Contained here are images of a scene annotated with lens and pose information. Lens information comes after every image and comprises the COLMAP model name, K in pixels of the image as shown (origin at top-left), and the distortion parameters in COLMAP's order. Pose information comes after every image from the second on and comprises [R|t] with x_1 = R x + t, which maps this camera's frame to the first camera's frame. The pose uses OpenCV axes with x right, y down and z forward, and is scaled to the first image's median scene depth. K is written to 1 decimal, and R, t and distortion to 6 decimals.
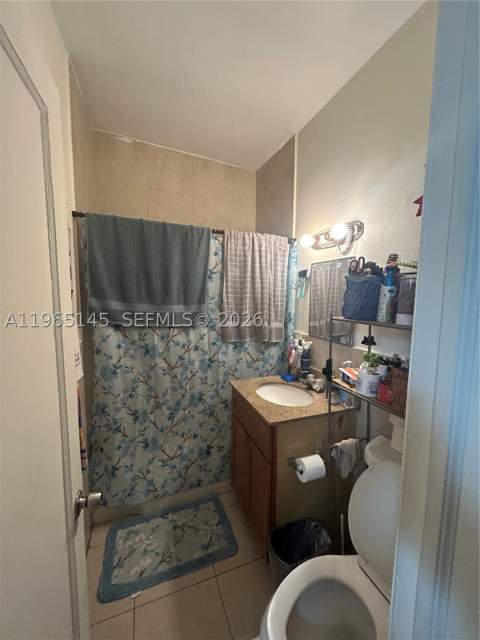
lens RADIAL K [[255.7, 0, 239.7], [0, 255.7, 316.7], [0, 0, 1]] dist [-0.001931, 0.000016]
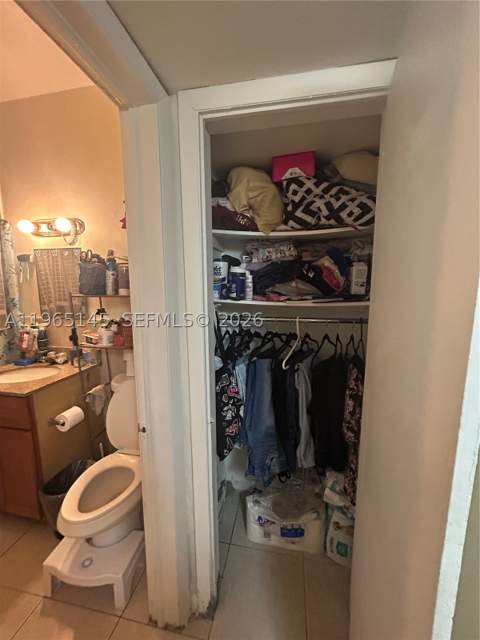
lens RADIAL K [[255.7, 0, 245.2], [0, 255.7, 322.7], [0, 0, 1]] dist [-0.001931, 0.000016]
pose [[0.514195, -0.138472, 0.846421, -0.264864], [0.085434, 0.990242, 0.110100, 0.065793], [-0.853408, 0.015700, 0.521008, -0.369859]]
